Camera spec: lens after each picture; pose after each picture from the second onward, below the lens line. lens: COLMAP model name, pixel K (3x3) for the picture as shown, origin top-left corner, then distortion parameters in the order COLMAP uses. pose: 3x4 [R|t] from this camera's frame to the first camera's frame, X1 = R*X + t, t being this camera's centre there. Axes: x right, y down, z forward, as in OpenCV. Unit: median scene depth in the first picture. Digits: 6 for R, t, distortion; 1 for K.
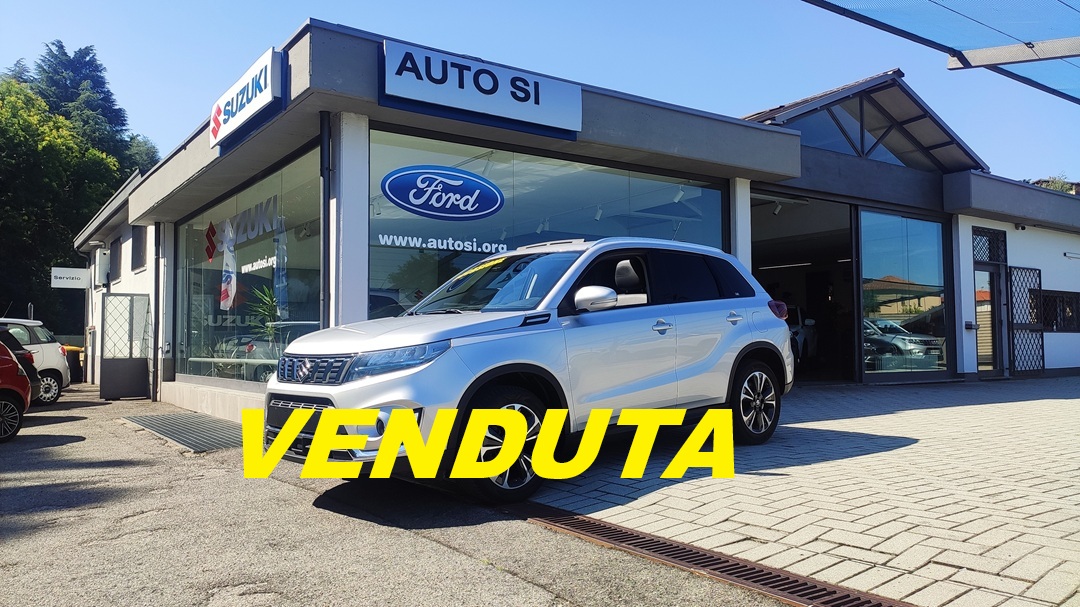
lens RADIAL K [[819.2, 0, 564.3], [0, 819.2, 303.2], [0, 0, 1]] dist [0.027138, -0.002091]
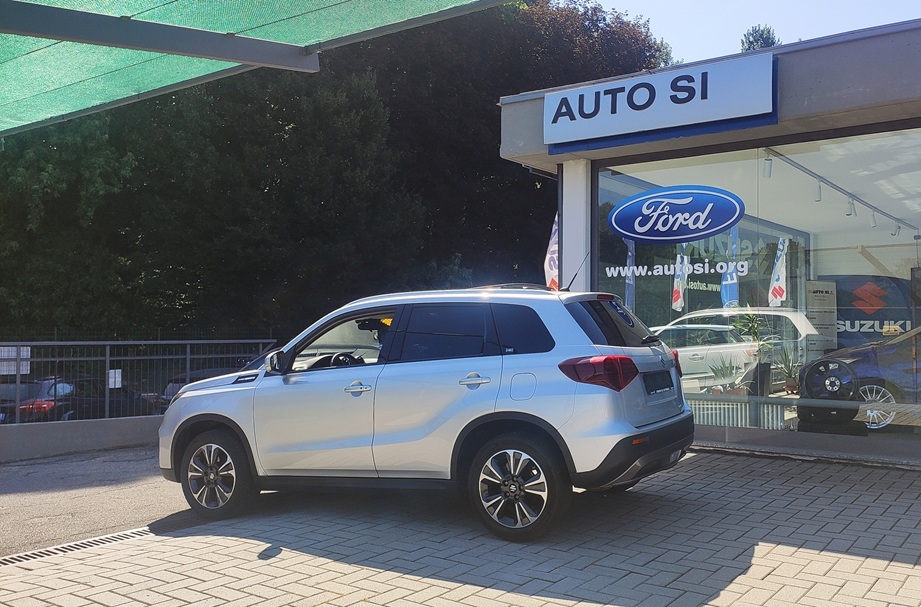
lens RADIAL K [[815.7, 0, 511.2], [0, 815.7, 302.4], [0, 0, 1]] dist [0.063005, 0.000094]
pose [[0.337960, -0.021118, -0.940924, 0.688935], [0.046027, 0.998923, -0.005888, -0.037704], [0.940034, -0.041318, 0.338568, 0.517565]]
